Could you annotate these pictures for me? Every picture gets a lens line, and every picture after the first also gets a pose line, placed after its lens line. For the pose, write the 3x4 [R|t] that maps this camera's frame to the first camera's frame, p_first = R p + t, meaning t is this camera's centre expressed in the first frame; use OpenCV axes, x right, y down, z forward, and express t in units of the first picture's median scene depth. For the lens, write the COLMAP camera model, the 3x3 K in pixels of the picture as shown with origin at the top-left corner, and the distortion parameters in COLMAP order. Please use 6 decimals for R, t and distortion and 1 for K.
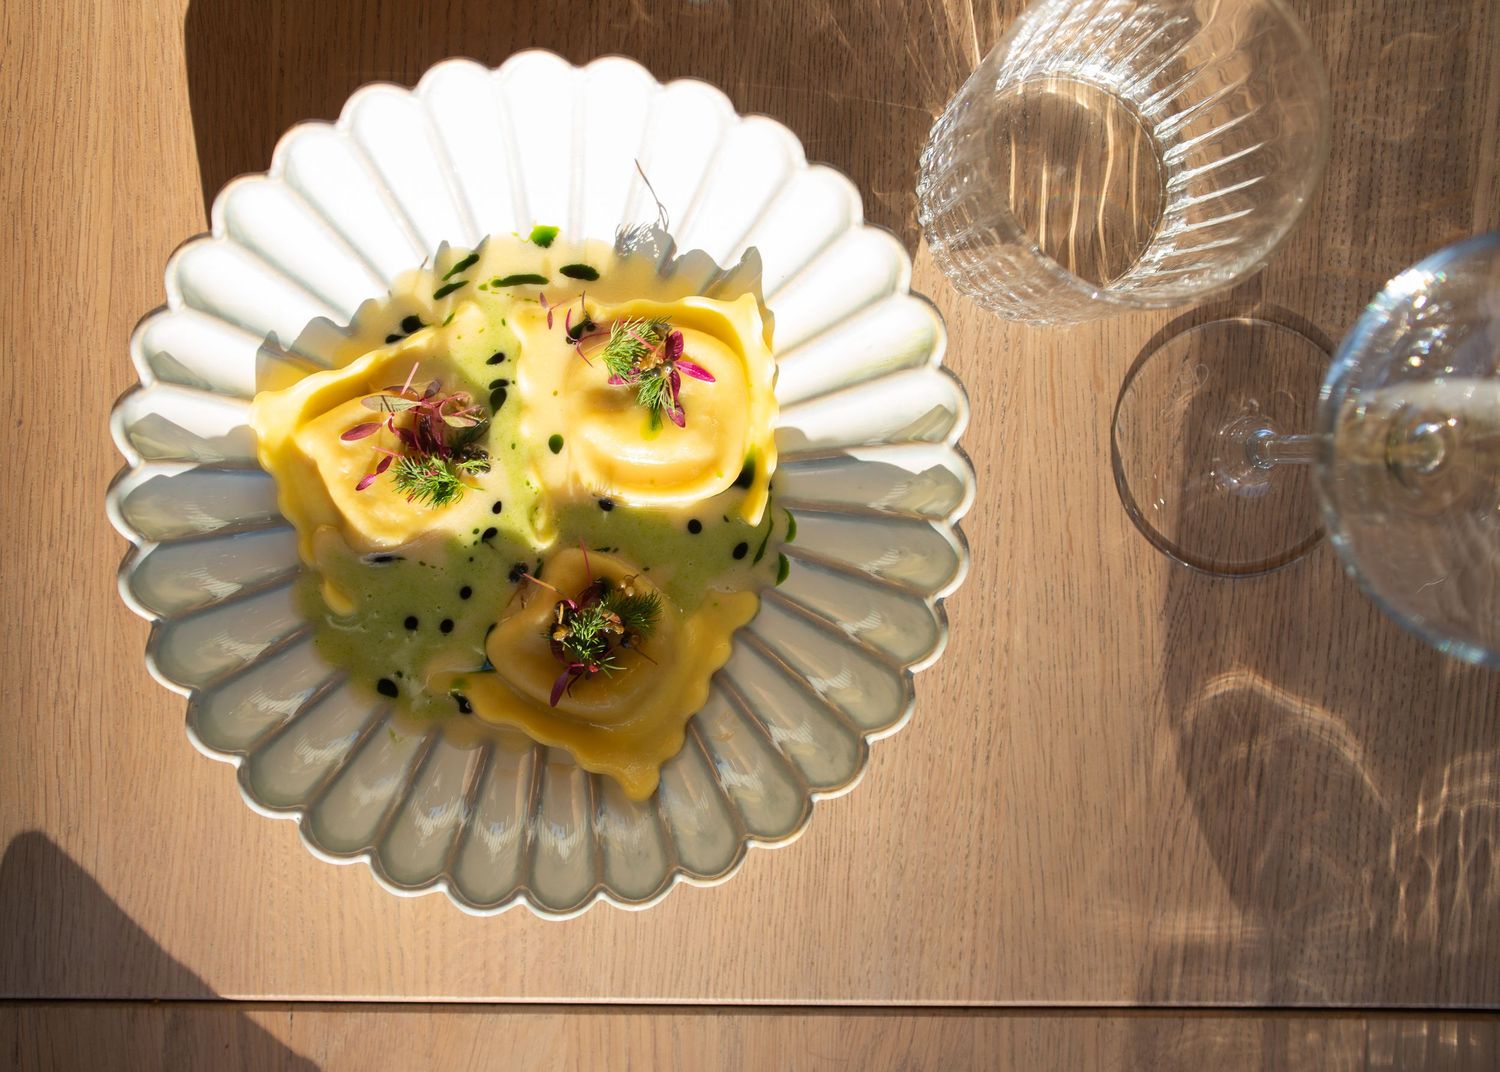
lens RADIAL K [[1645.7, 0, 749.8], [0, 1645.7, 533.7], [0, 0, 1]] dist [-0.015410, 0.000000]
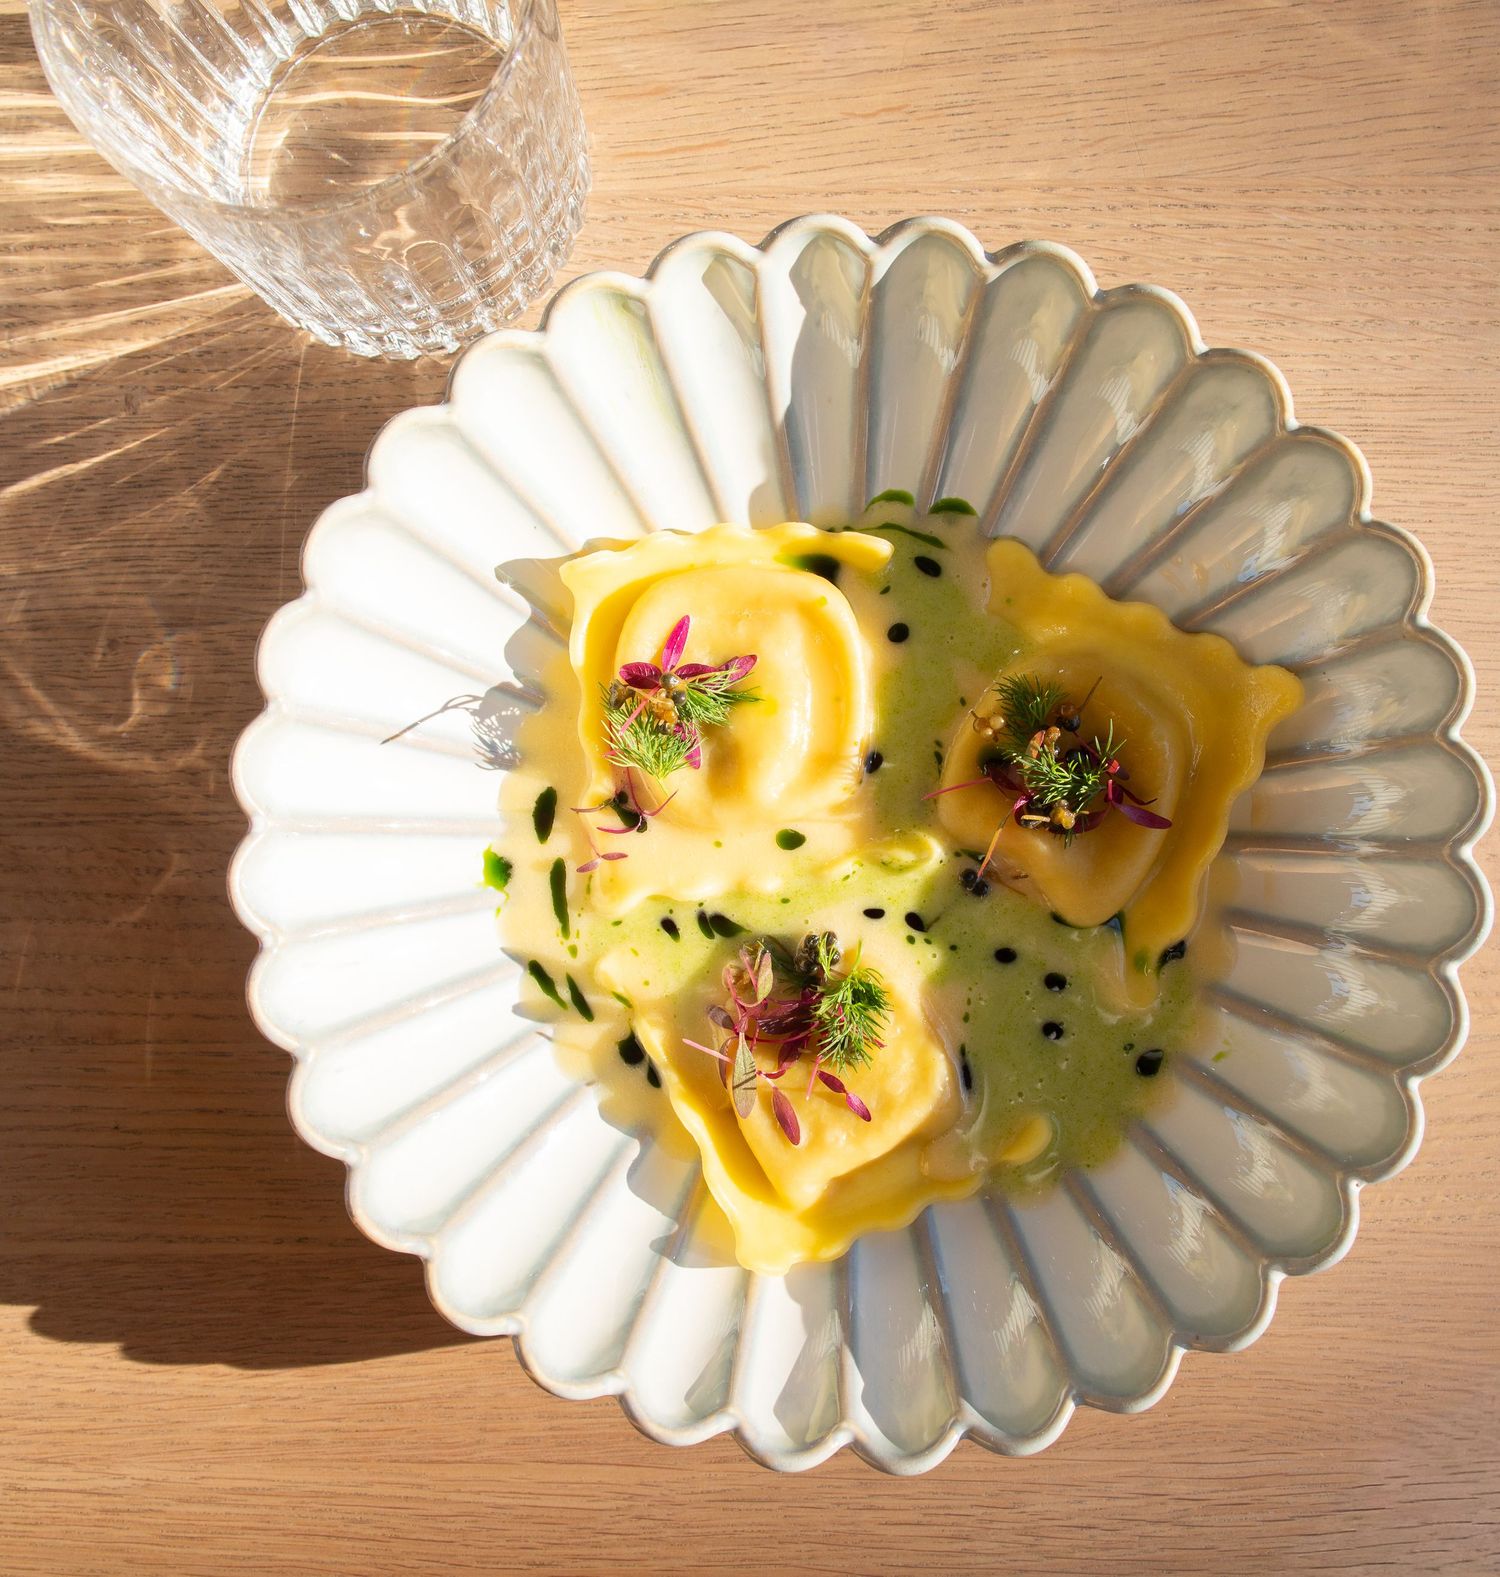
lens RADIAL K [[1640.4, 0, 752.1], [0, 1640.4, 788.3], [0, 0, 1]] dist [-0.064777, 0.000000]
pose [[-0.052468, -0.998285, -0.025965, -0.077810], [0.995513, -0.050237, -0.080192, -0.013625], [0.078750, -0.030056, 0.996441, 0.308110]]
